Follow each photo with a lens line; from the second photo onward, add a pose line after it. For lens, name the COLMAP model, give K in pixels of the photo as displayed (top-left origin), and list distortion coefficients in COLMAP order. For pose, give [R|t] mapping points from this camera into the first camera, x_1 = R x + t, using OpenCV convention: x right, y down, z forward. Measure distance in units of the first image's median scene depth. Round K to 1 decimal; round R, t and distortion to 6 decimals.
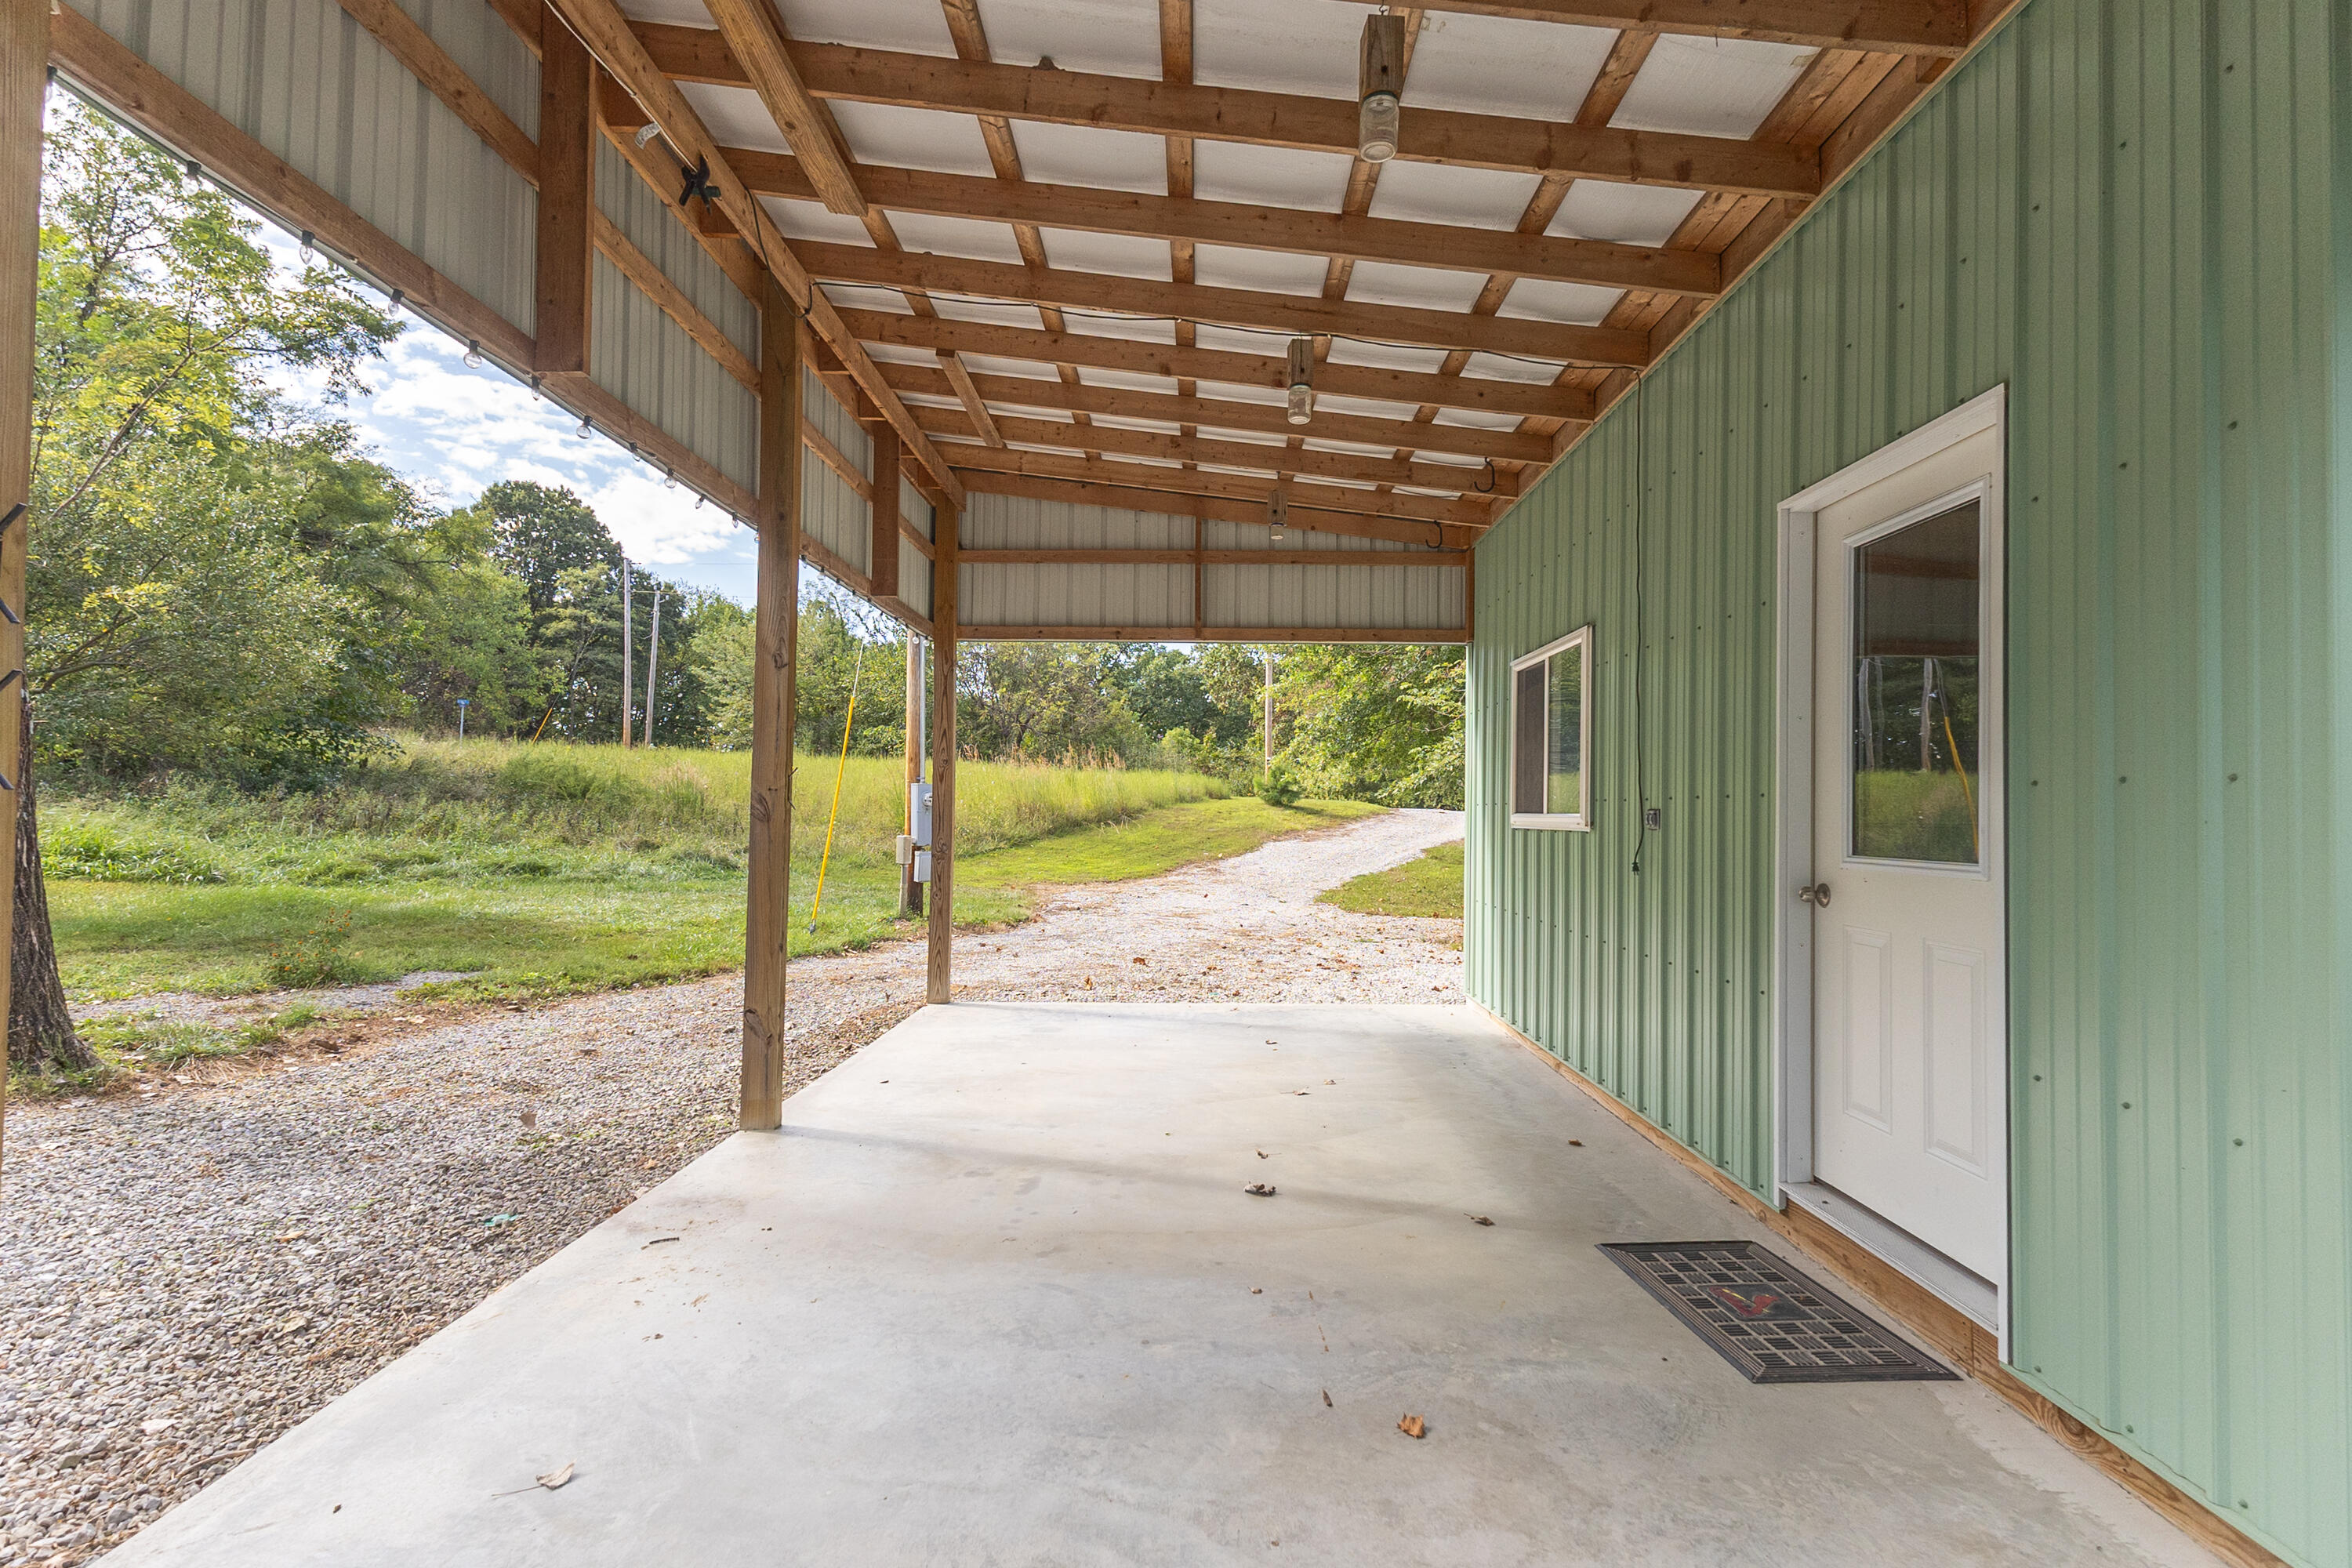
lens RADIAL K [[1086.7, 0, 1165.8], [0, 1086.7, 773.3], [0, 0, 1]] dist [0.013725, -0.001252]
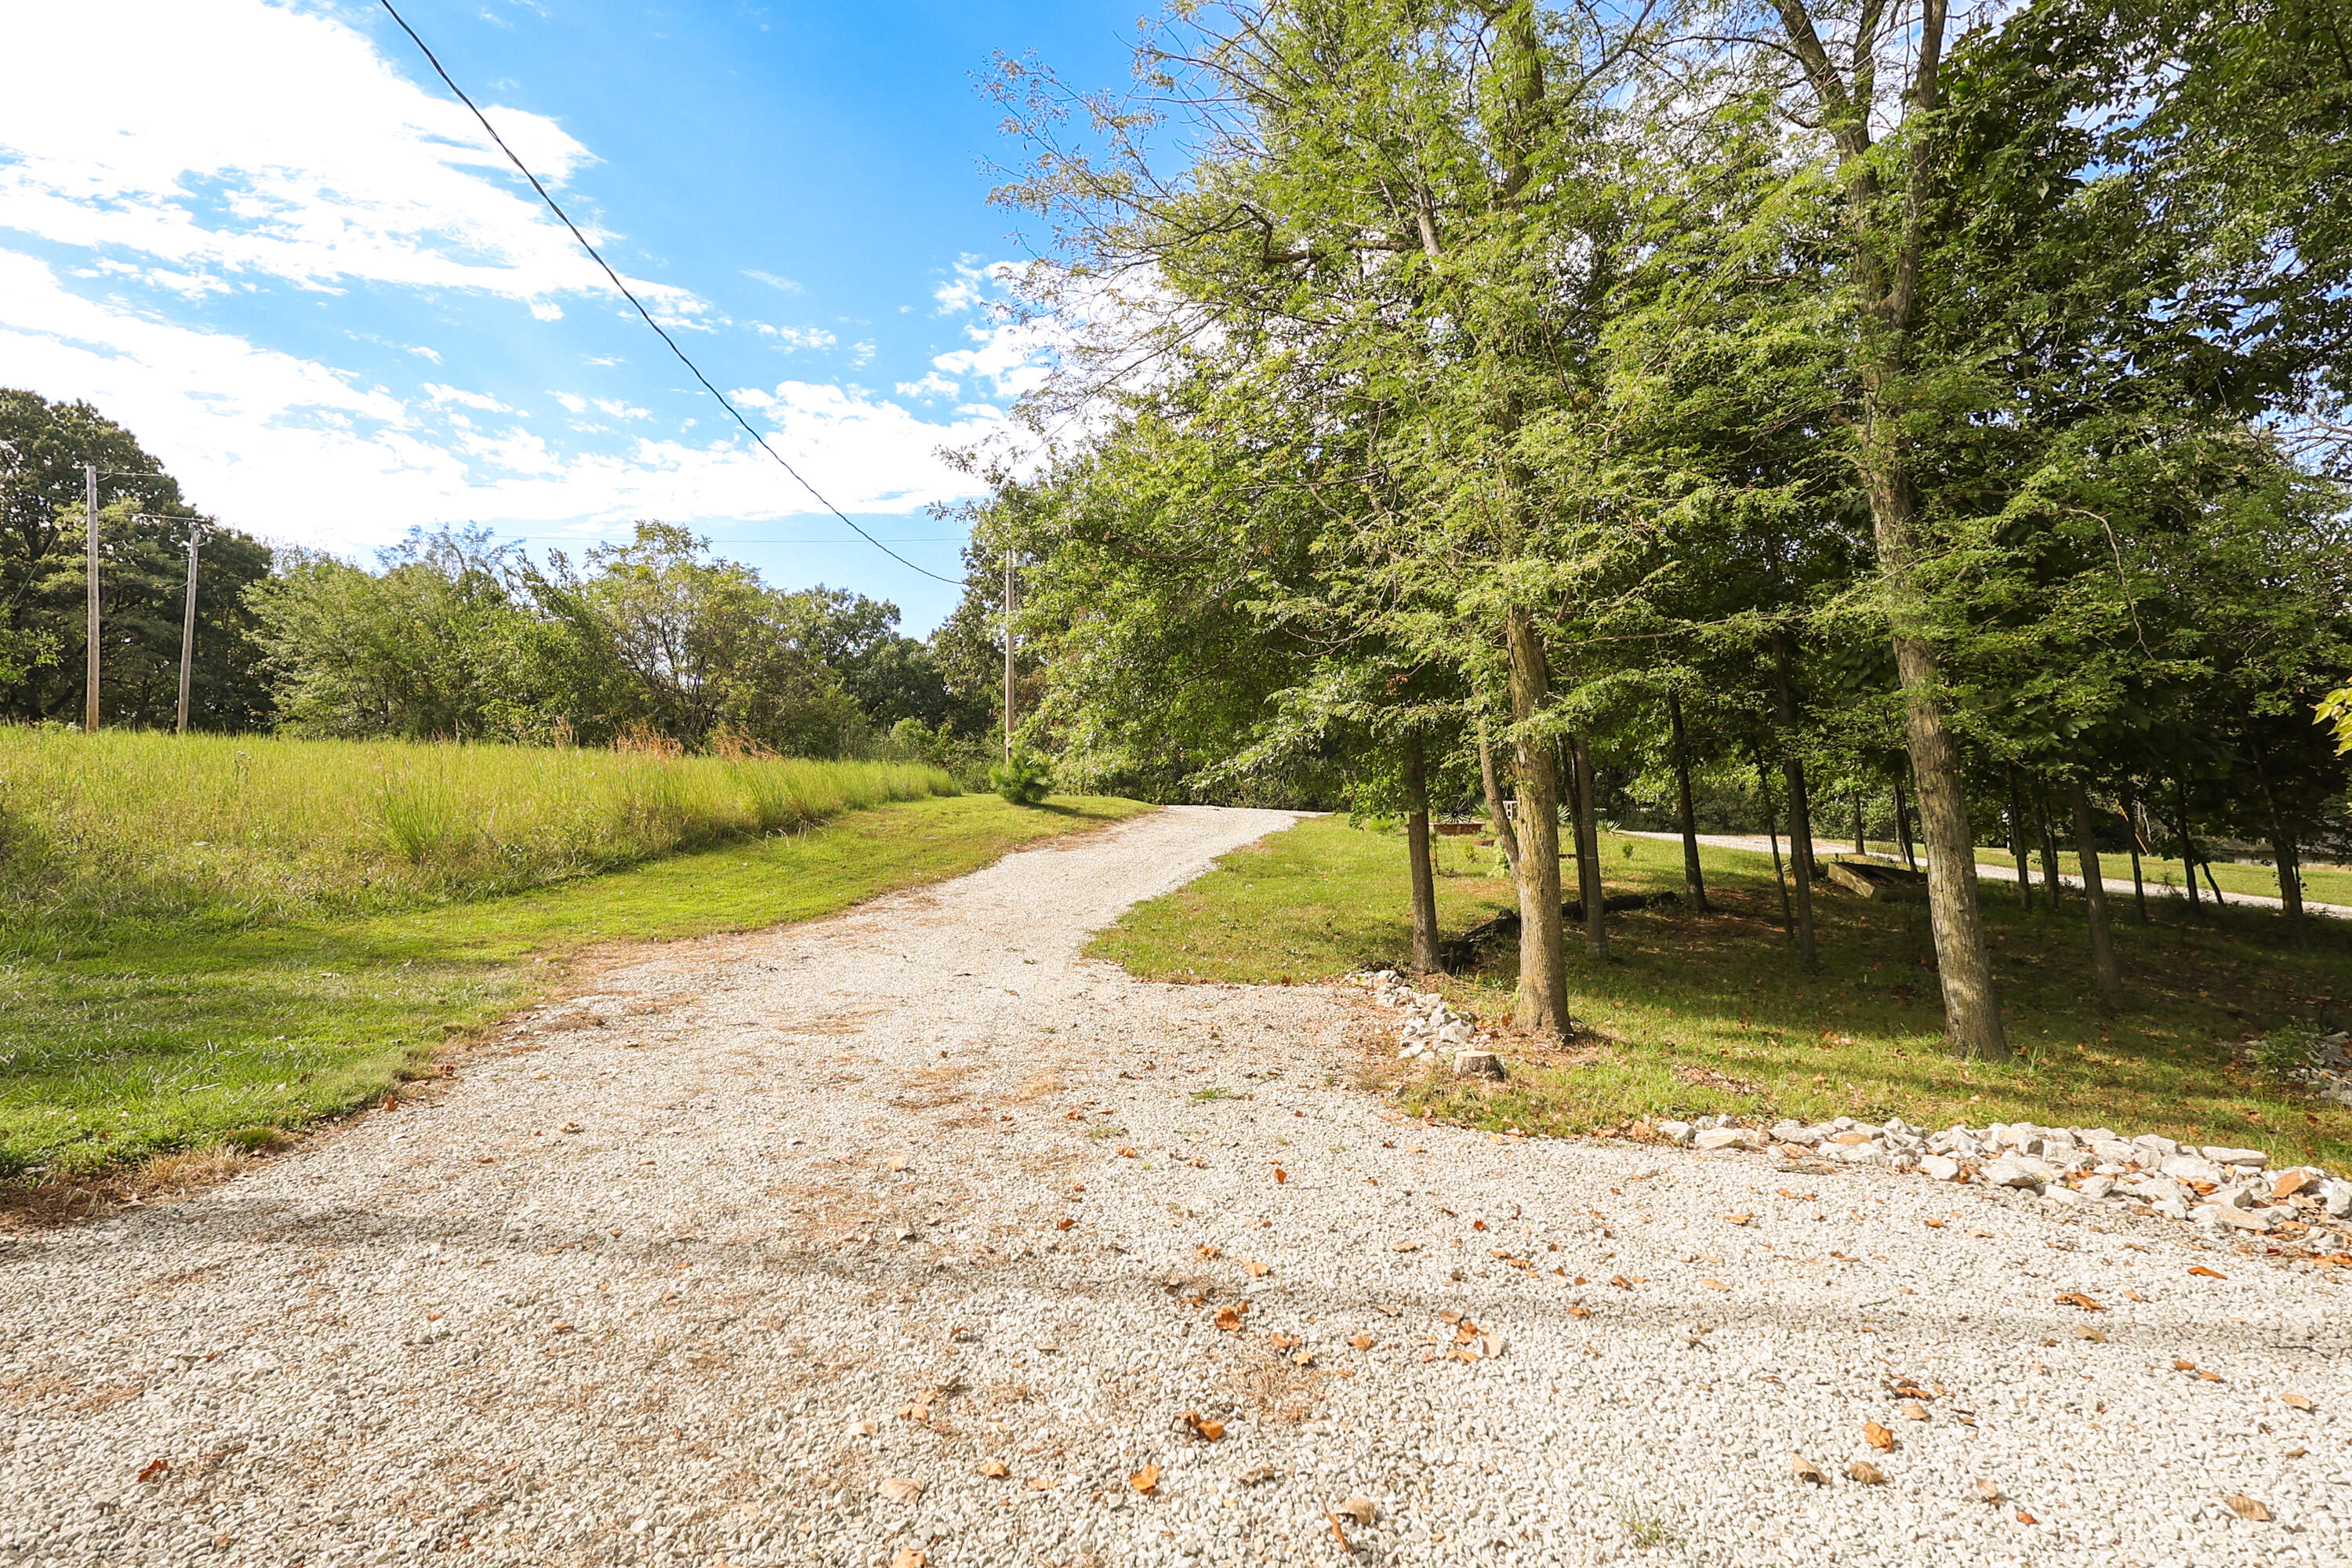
lens RADIAL K [[1086.7, 0, 1165.8], [0, 1086.7, 773.3], [0, 0, 1]] dist [0.013725, -0.001252]
pose [[0.972680, -0.006132, 0.232070, 0.023709], [0.005894, 0.999981, 0.001720, 0.007462], [-0.232077, -0.000305, 0.972697, 0.225677]]
